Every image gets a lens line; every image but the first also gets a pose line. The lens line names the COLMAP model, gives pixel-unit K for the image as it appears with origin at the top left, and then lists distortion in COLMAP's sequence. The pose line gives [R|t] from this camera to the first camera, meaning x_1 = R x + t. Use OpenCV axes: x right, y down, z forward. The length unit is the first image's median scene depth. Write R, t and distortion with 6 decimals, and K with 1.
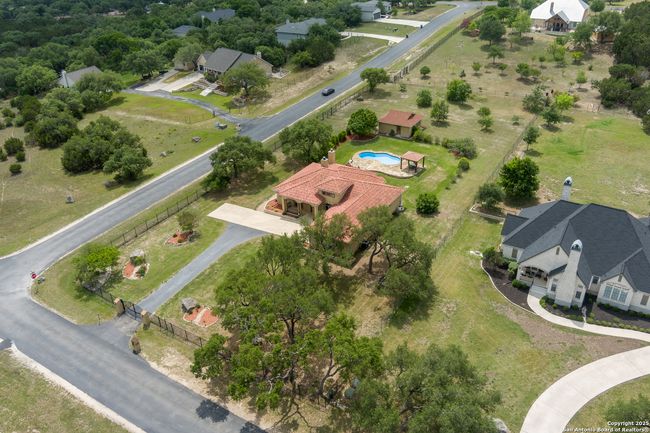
lens RADIAL K [[533.4, 0, 325.0], [0, 533.4, 216.5], [0, 0, 1]] dist [-0.062752, -0.001570]
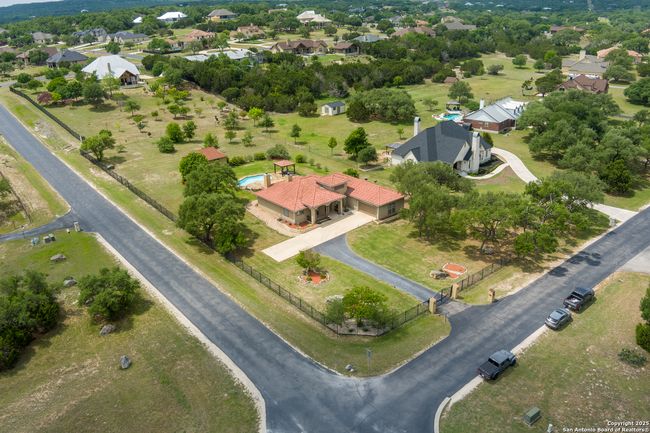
lens RADIAL K [[533.4, 0, 325.0], [0, 533.4, 216.5], [0, 0, 1]] dist [-0.062752, -0.001570]
pose [[0.310036, -0.348882, 0.884398, -0.728457], [0.487195, 0.857113, 0.167327, -0.136233], [-0.816406, 0.378997, 0.435709, 0.380543]]
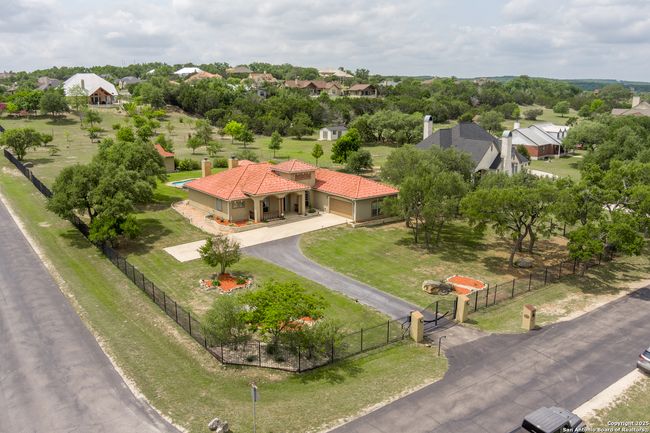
lens RADIAL K [[556.8, 0, 325.0], [0, 556.8, 216.5], [0, 0, 1]] dist [-0.063139, 0.005867]
pose [[0.367807, -0.188263, 0.910645, -0.518912], [0.448465, 0.893793, 0.003645, 0.015688], [-0.814615, 0.407052, 0.413173, 0.456685]]
